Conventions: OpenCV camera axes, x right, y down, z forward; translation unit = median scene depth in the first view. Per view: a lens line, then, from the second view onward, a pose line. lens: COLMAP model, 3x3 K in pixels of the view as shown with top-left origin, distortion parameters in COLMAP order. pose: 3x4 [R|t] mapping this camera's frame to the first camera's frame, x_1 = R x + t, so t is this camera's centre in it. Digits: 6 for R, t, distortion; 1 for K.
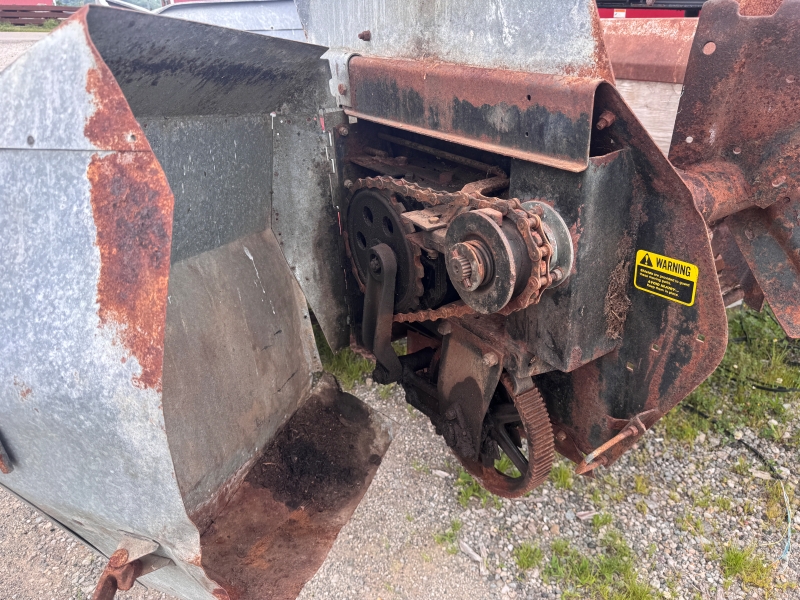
lens RADIAL K [[578.0, 0, 400.0], [0, 578.0, 300.0], [0, 0, 1]] dist [-0.000601, 0.001479]
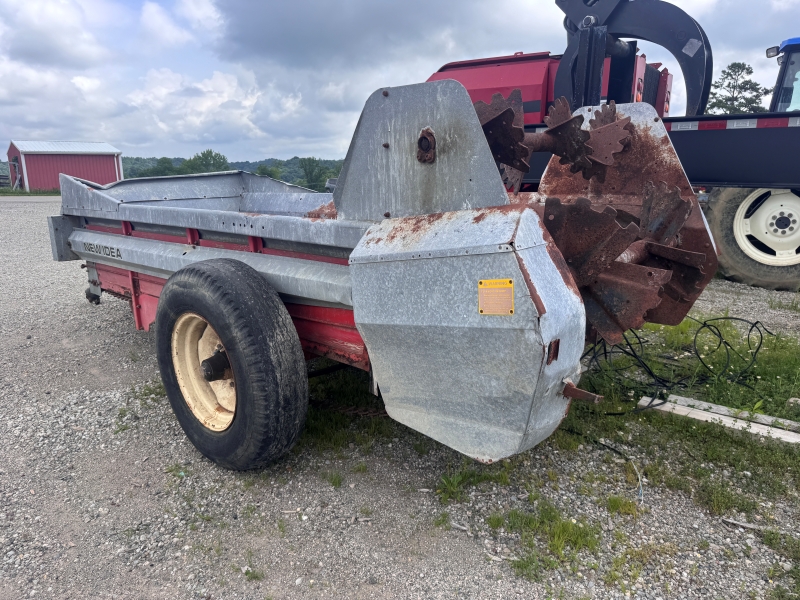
lens RADIAL K [[569.1, 0, 396.1], [0, 569.1, 301.0], [0, 0, 1]] dist [0.073378, -0.089588]
pose [[0.970859, -0.062337, 0.231401, -0.326706], [0.116103, 0.967041, -0.226611, 0.175627], [-0.209648, 0.246873, 0.946098, -0.501625]]
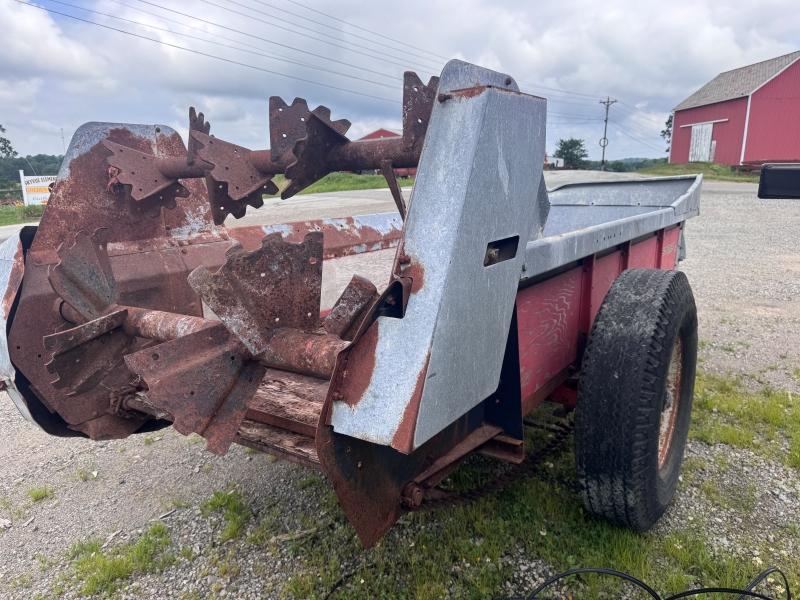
lens RADIAL K [[568.0, 0, 397.0], [0, 568.0, 297.2], [0, 0, 1]] dist [0.011979, -0.004011]
pose [[0.377887, 0.197956, -0.904442, 1.636198], [-0.402614, 0.914810, 0.032008, -0.432472], [0.833729, 0.352045, 0.425394, 0.592508]]
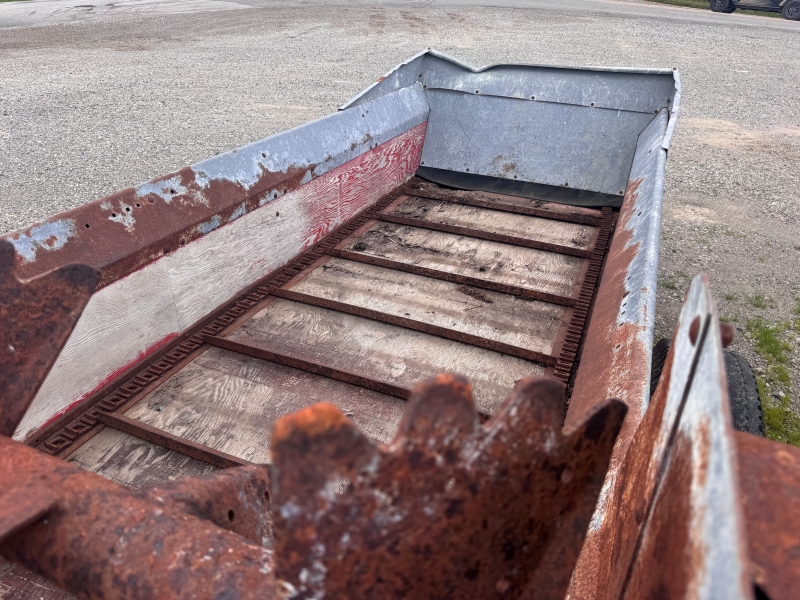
lens RADIAL K [[565.7, 0, 400.0], [0, 565.7, 300.0], [0, 0, 1]] dist [0.209390, -0.433565]
pose [[0.554977, 0.448255, -0.700763, 0.877381], [-0.413447, 0.879619, 0.235229, -0.817439], [0.721847, 0.159181, 0.673497, 0.766177]]
